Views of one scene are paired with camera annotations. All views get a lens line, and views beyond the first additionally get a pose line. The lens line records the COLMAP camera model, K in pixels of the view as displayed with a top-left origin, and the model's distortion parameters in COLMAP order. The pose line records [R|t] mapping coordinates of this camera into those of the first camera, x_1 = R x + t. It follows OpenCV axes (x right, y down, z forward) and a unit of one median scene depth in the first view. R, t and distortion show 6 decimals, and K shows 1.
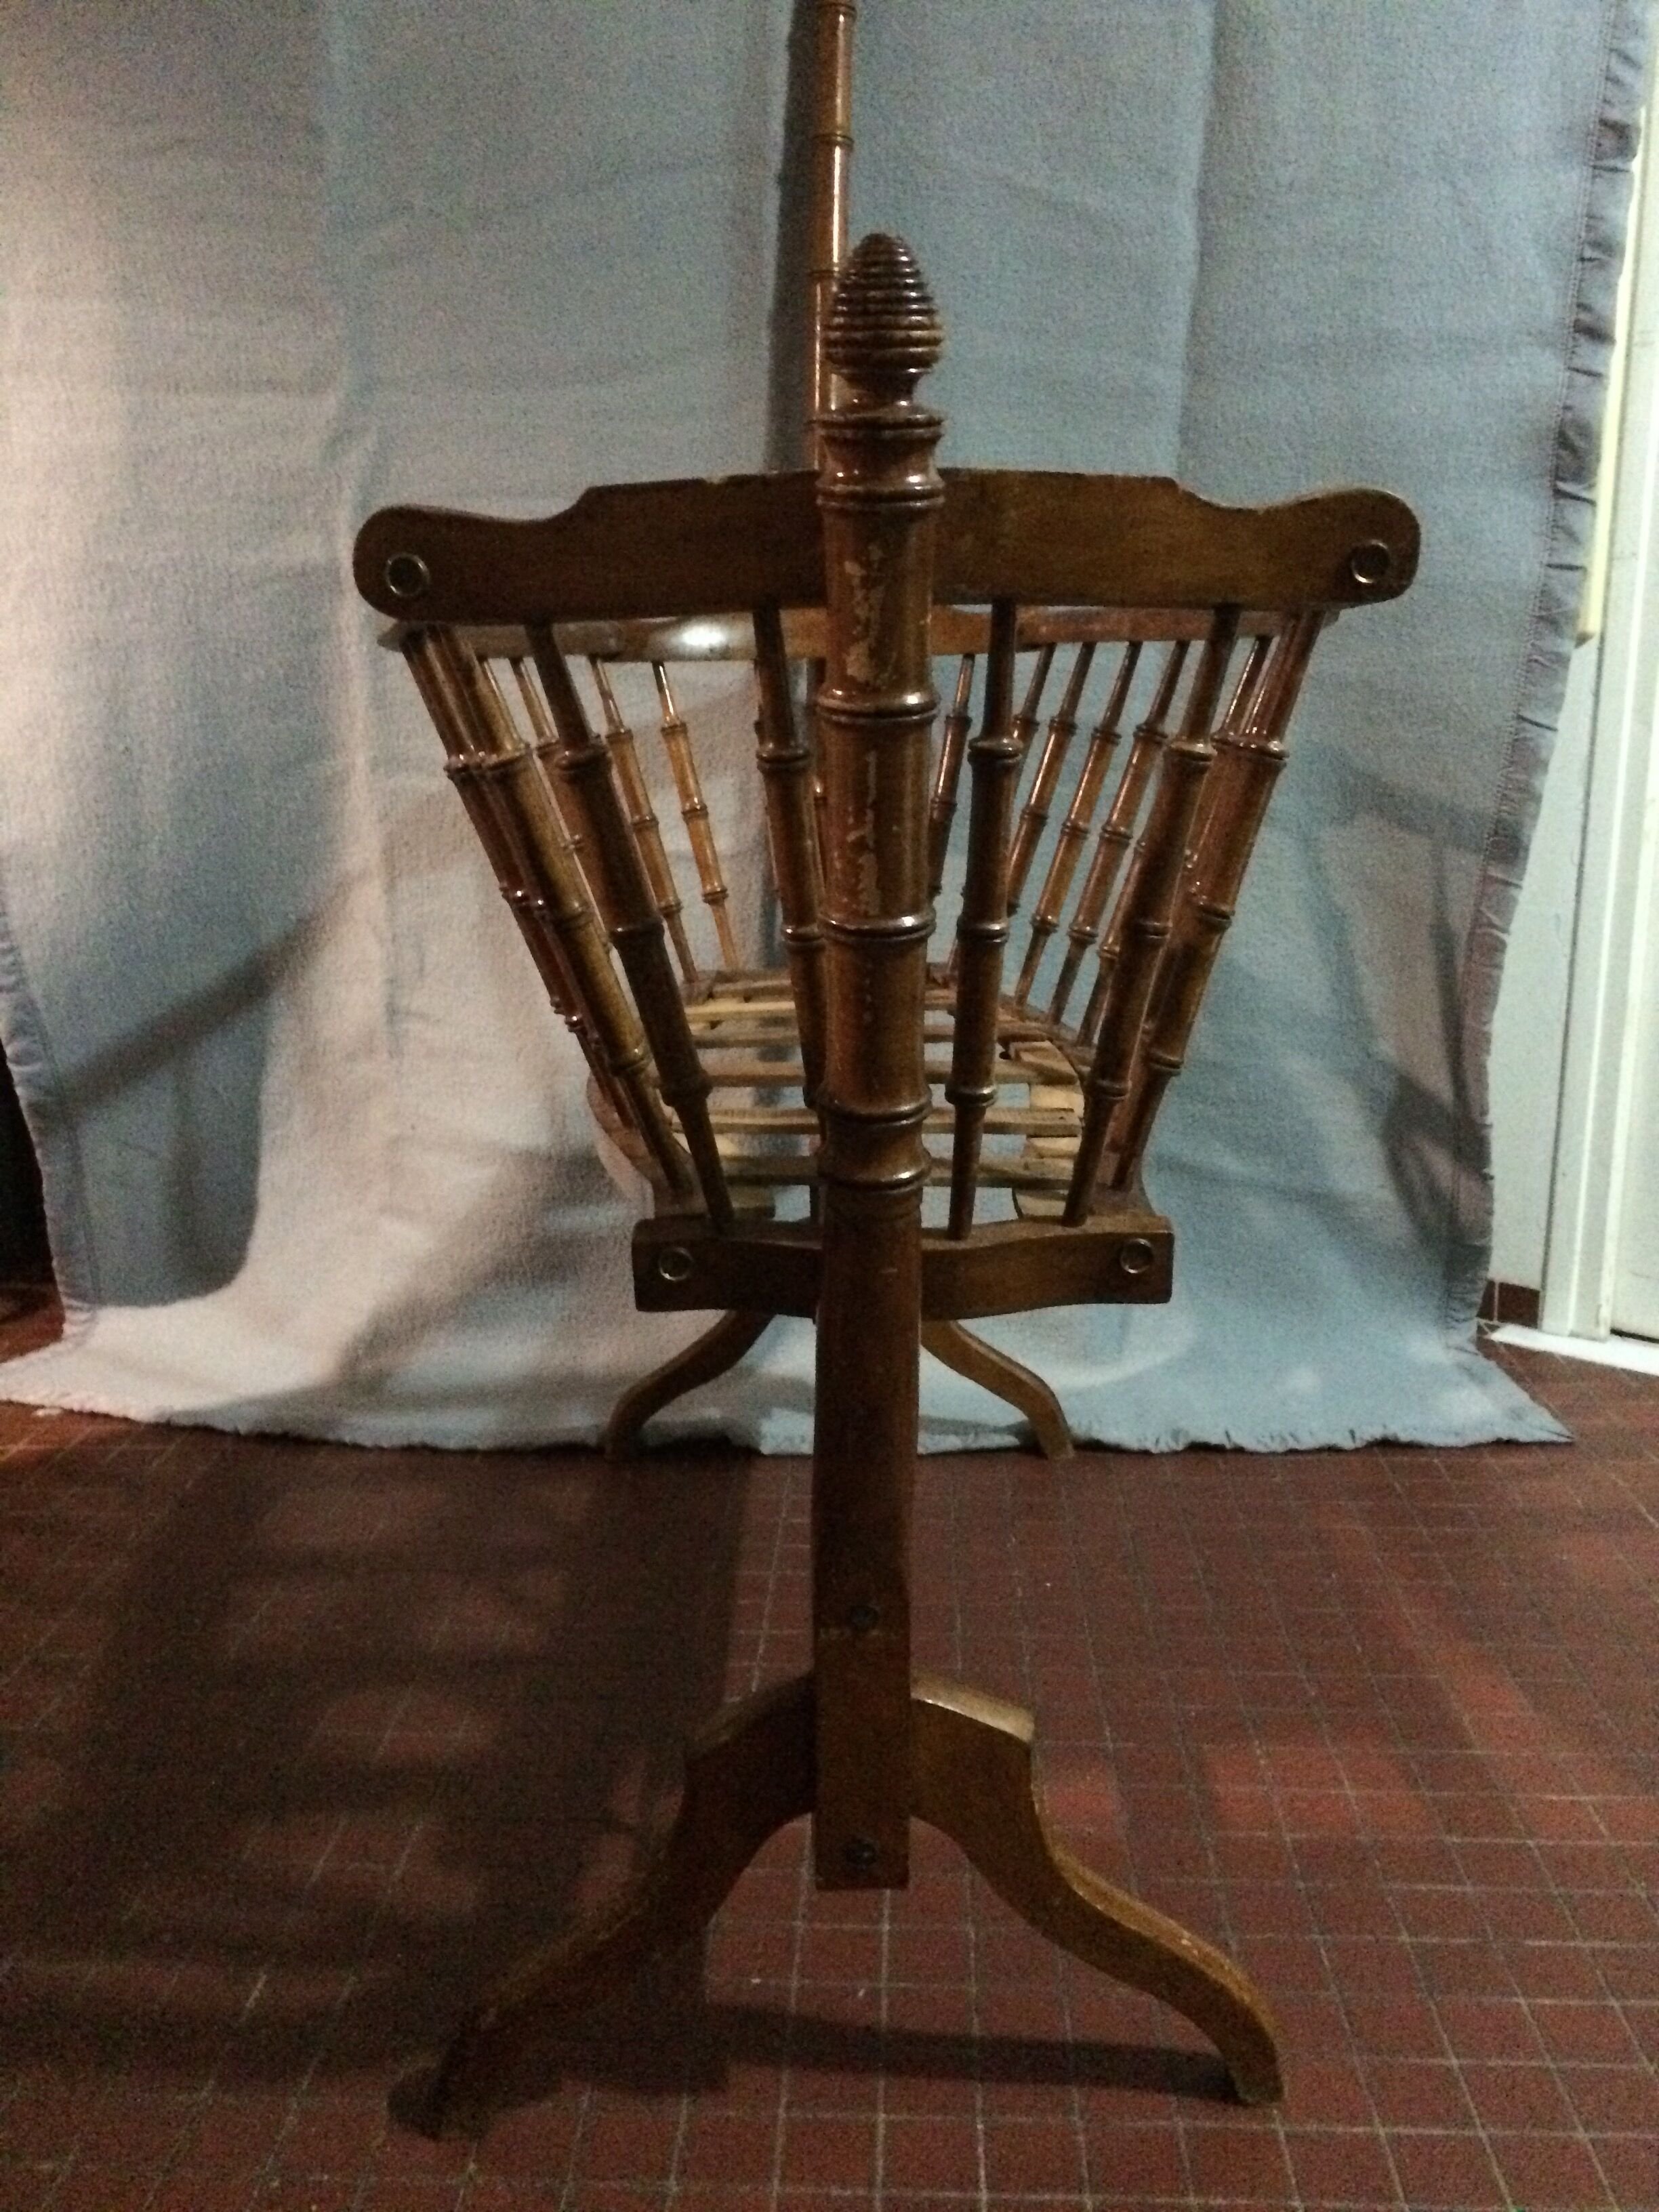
lens RADIAL K [[1905.2, 0, 843.2], [0, 1905.2, 1106.9], [0, 0, 1]] dist [0.089948, -0.122507]
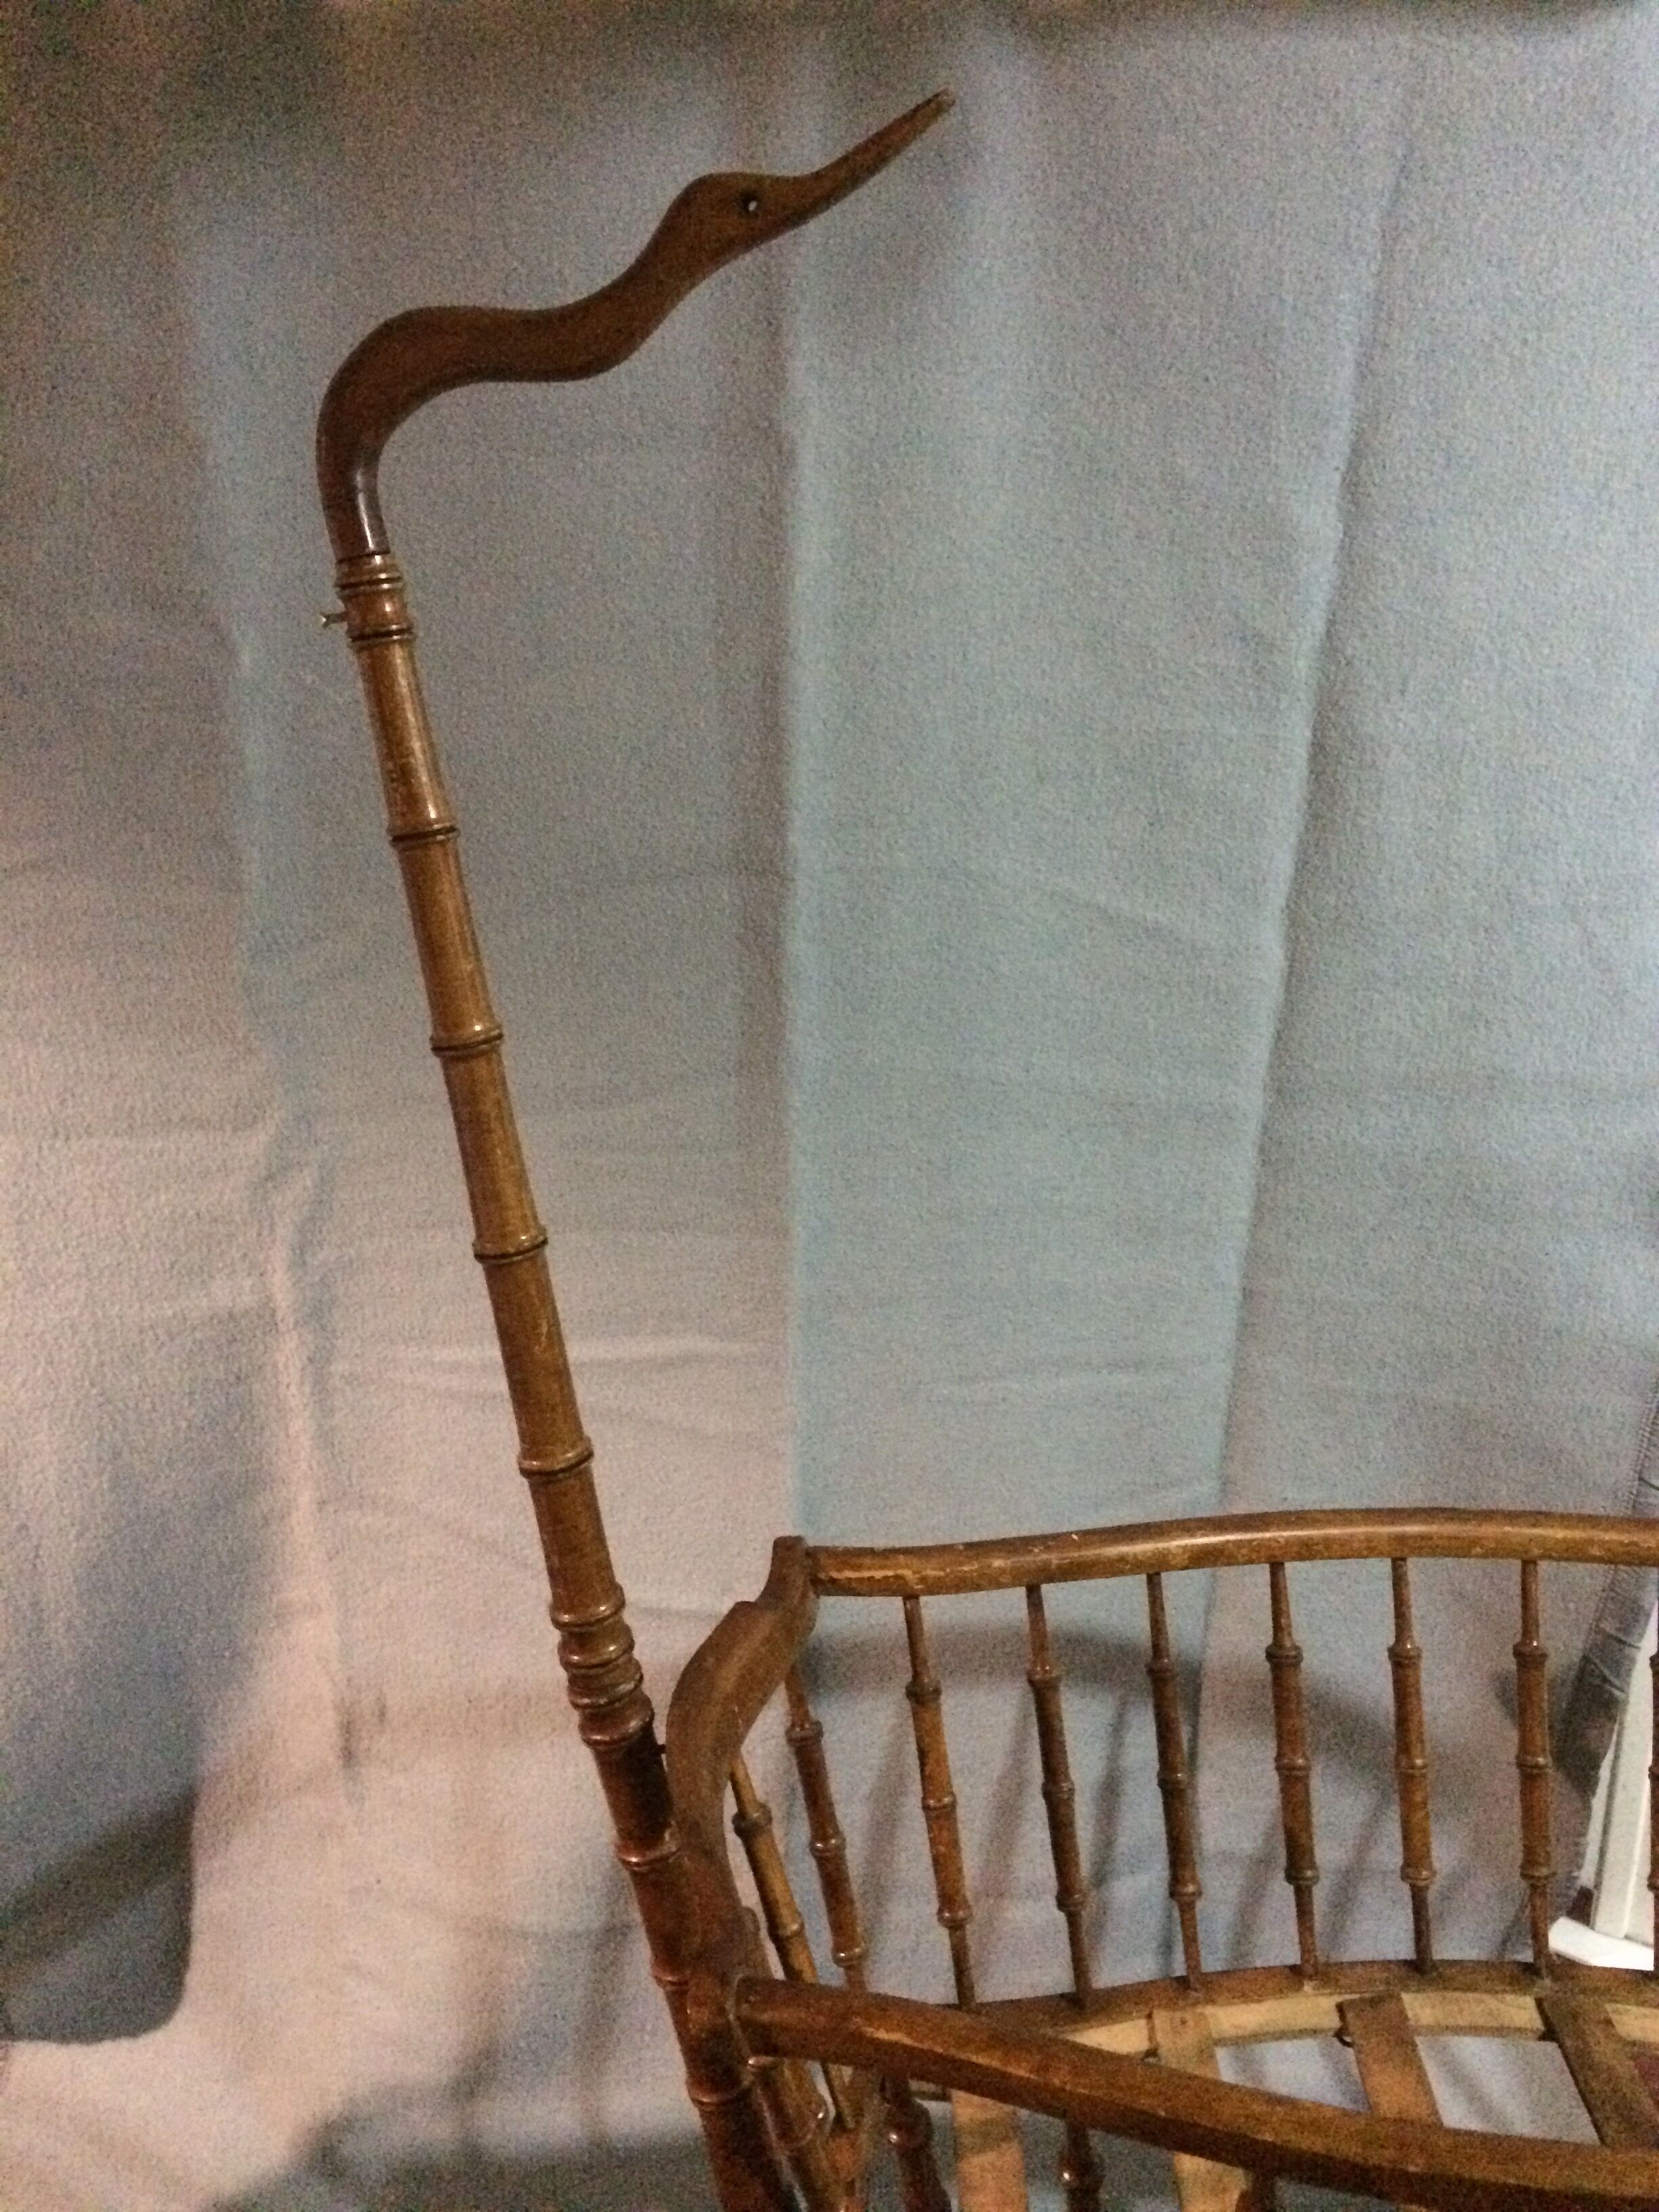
lens RADIAL K [[1905.2, 0, 843.2], [0, 1905.2, 1106.9], [0, 0, 1]] dist [0.089948, -0.122507]
pose [[0.993958, -0.038021, 0.102964, -0.102139], [0.027991, 0.994875, 0.097156, -0.459719], [-0.106130, -0.093687, 0.989929, 0.159166]]
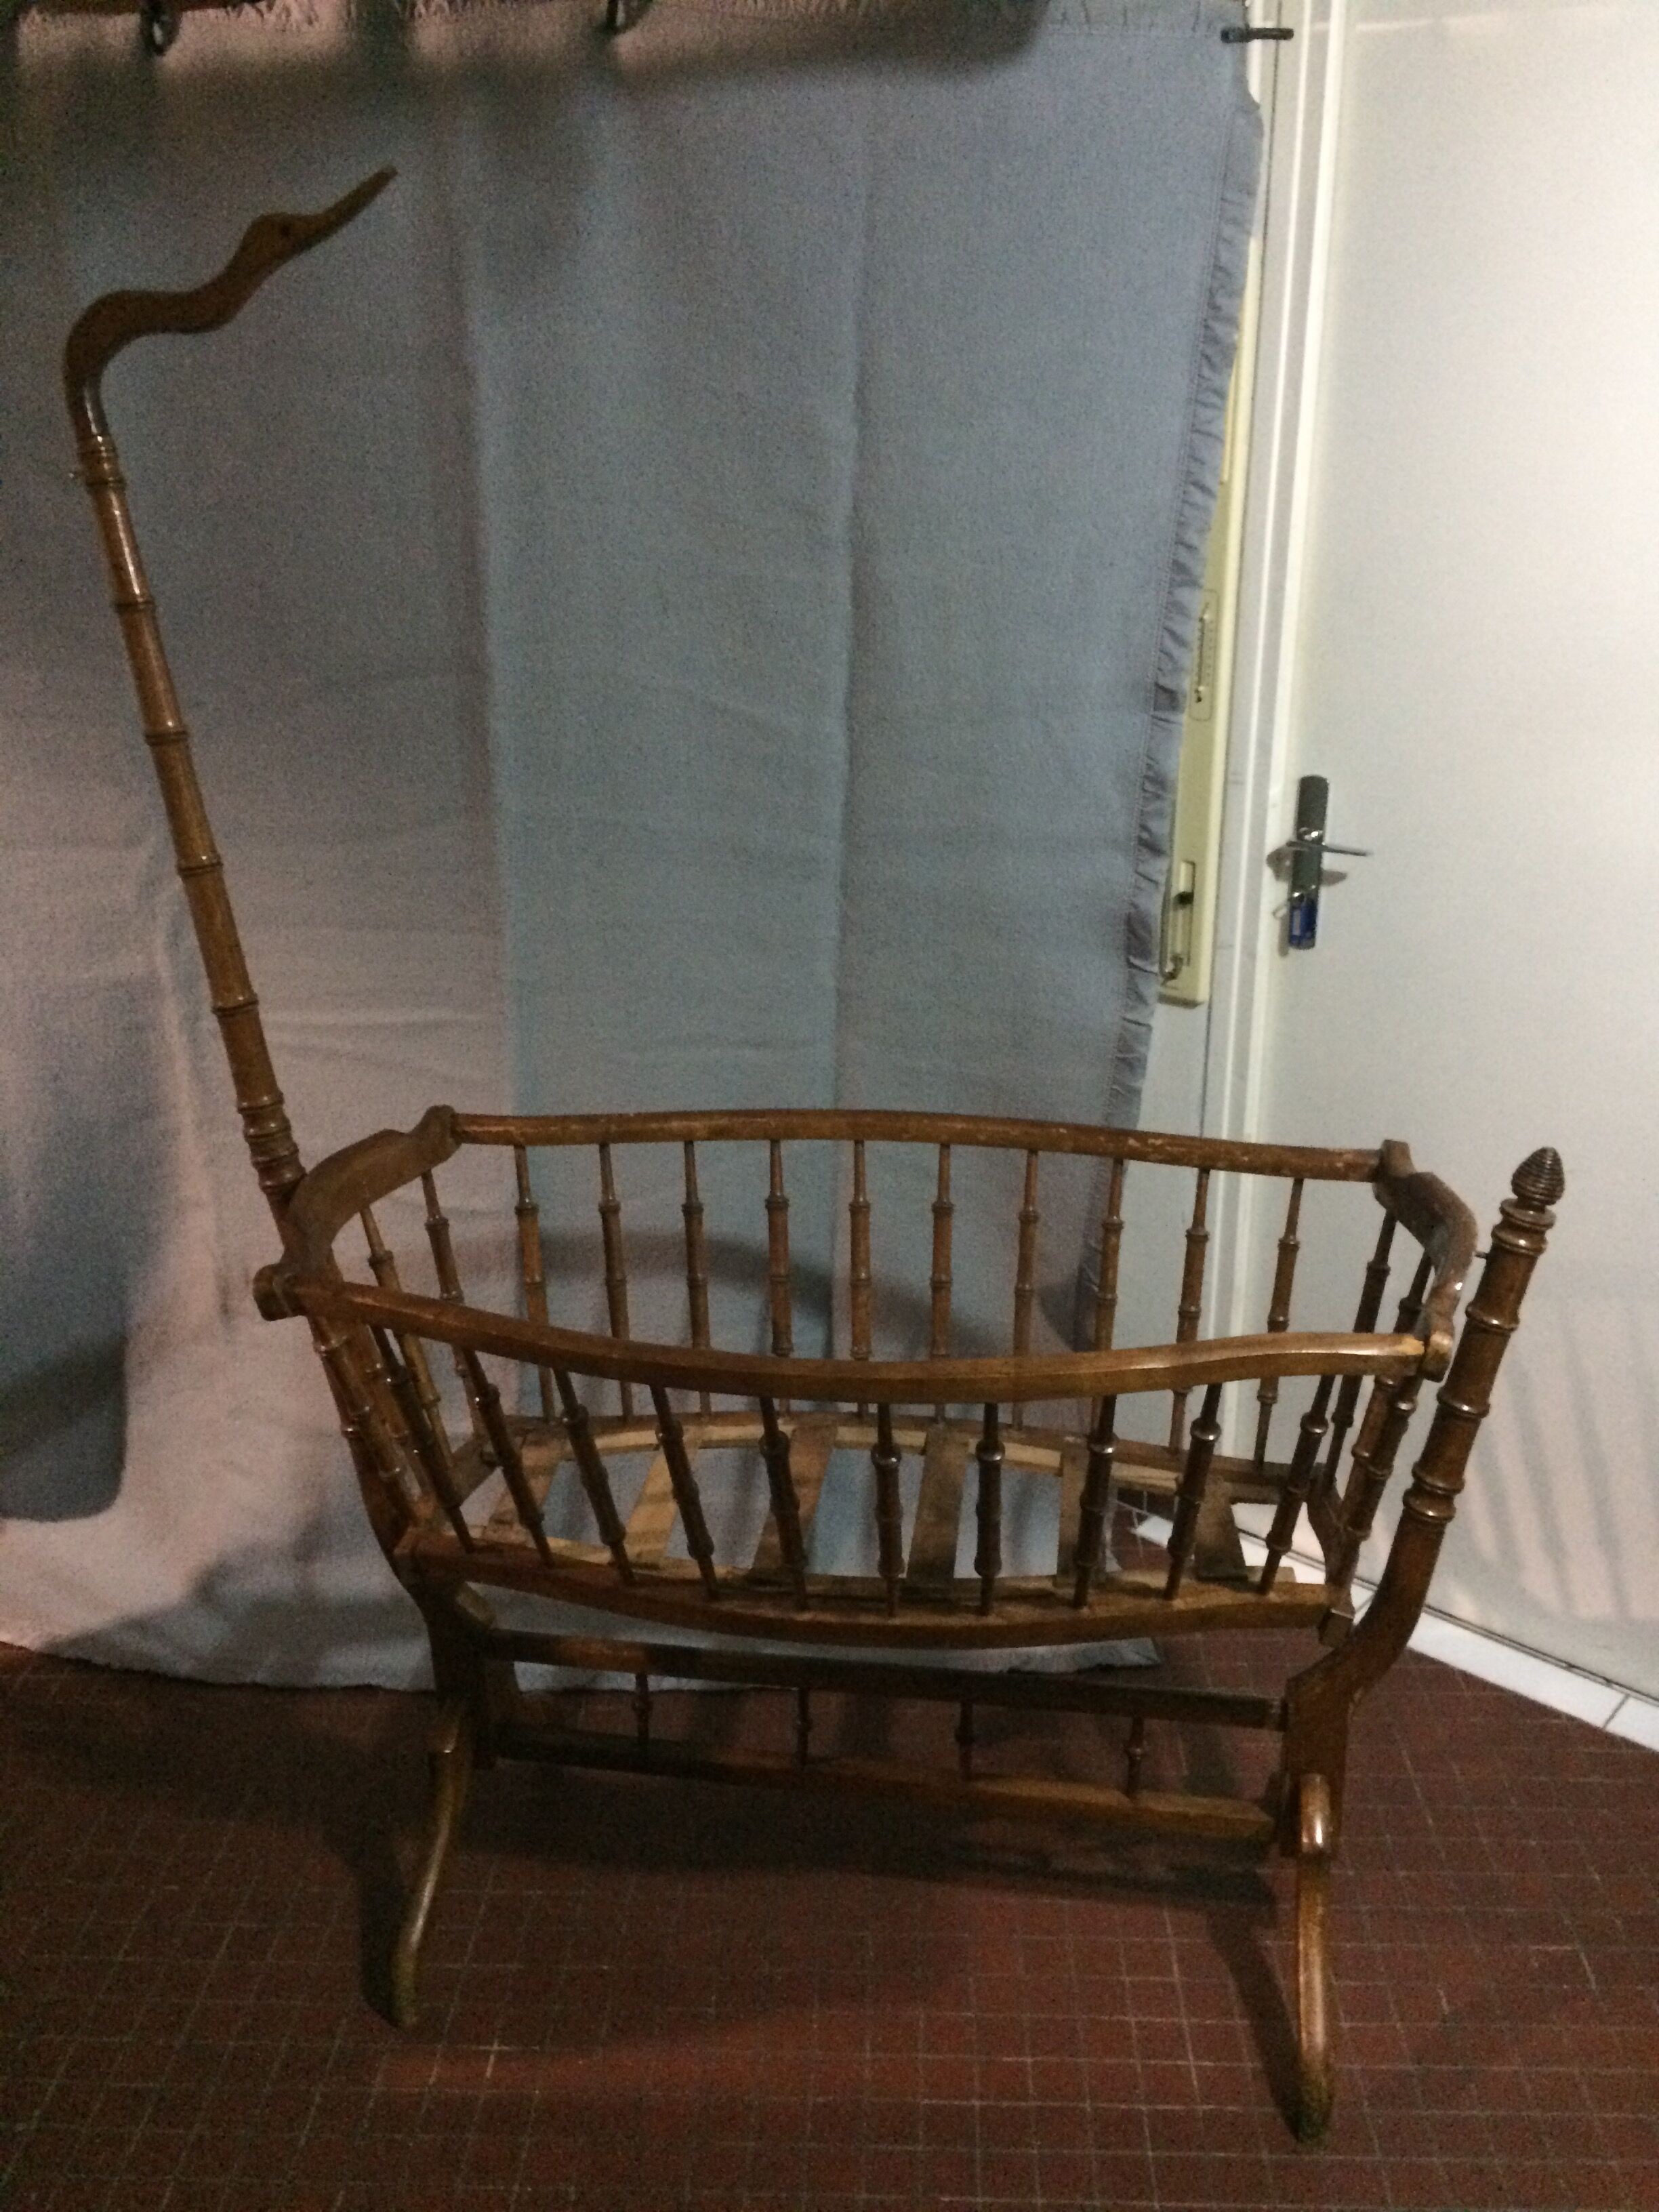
lens RADIAL K [[1899.8, 0, 829.5], [0, 1899.8, 1106.0], [0, 0, 1]] dist [0.082252, -0.113578]
pose [[0.999977, -0.006443, 0.001954, 0.164378], [0.006143, 0.991881, 0.127023, -0.365592], [-0.002756, -0.127008, 0.991898, -0.219220]]
